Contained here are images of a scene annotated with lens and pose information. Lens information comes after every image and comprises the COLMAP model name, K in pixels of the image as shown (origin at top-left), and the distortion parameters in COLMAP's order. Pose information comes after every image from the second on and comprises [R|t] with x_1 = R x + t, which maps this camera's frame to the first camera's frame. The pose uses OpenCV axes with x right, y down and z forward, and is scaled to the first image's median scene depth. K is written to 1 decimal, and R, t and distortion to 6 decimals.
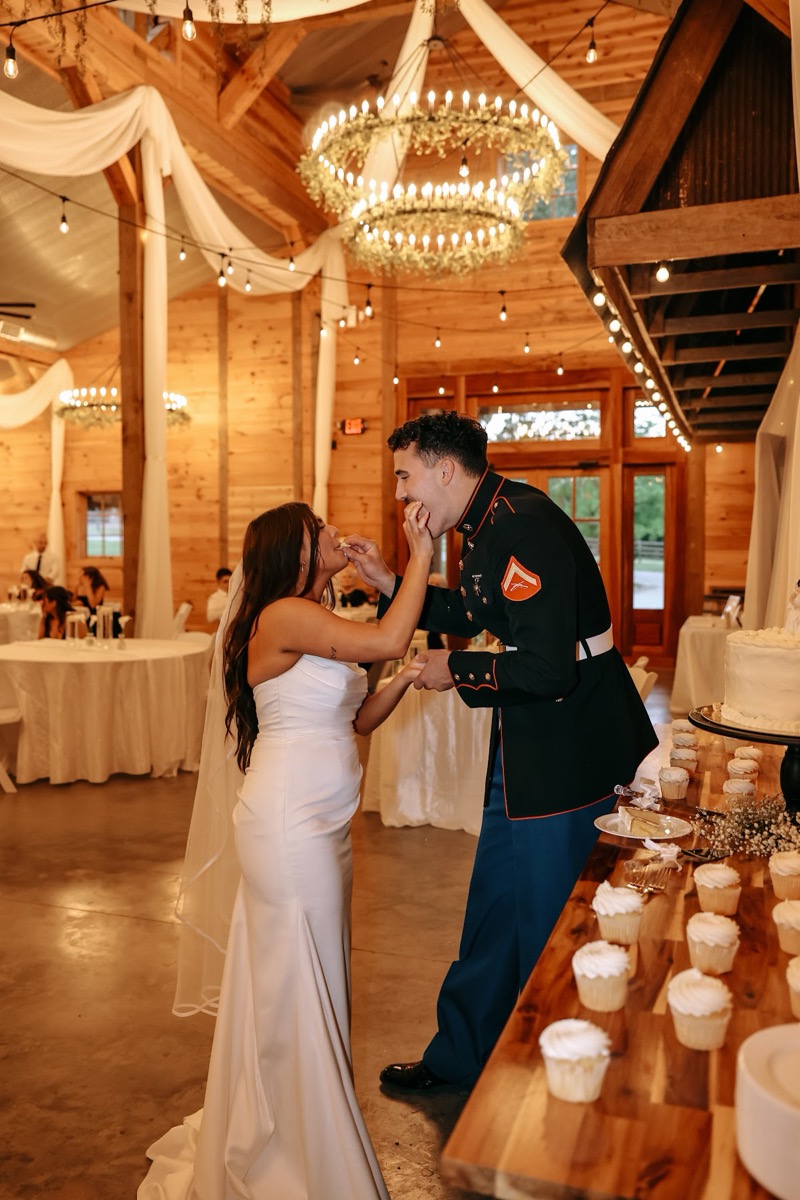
lens RADIAL K [[1031.2, 0, 392.7], [0, 1031.2, 576.5], [0, 0, 1]] dist [-0.001726, 0.031496]
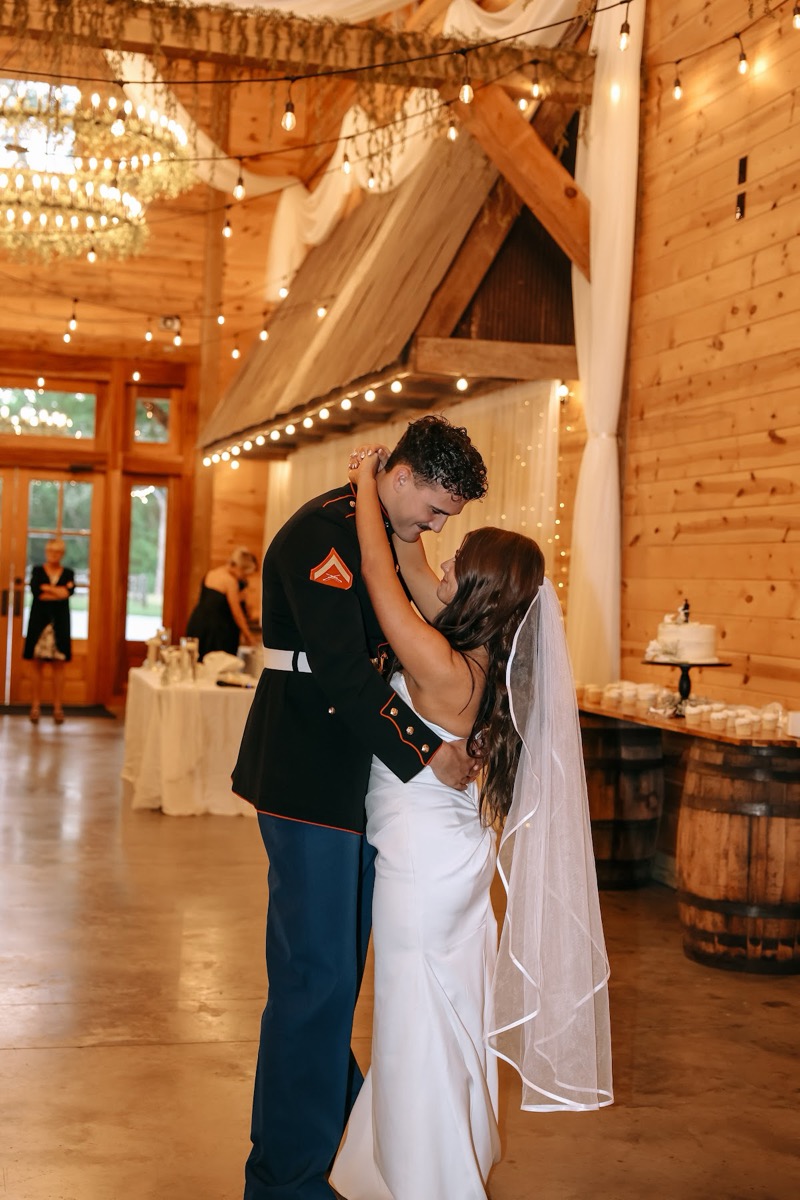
lens RADIAL K [[1640.0, 0, 398.3], [0, 1640.0, 599.5], [0, 0, 1]] dist [-0.019126, 0.000000]
pose [[0.827872, 0.032783, 0.559958, -0.343656], [-0.030015, 0.999449, -0.014139, 0.010402], [-0.560113, -0.005102, 0.828400, -0.260409]]
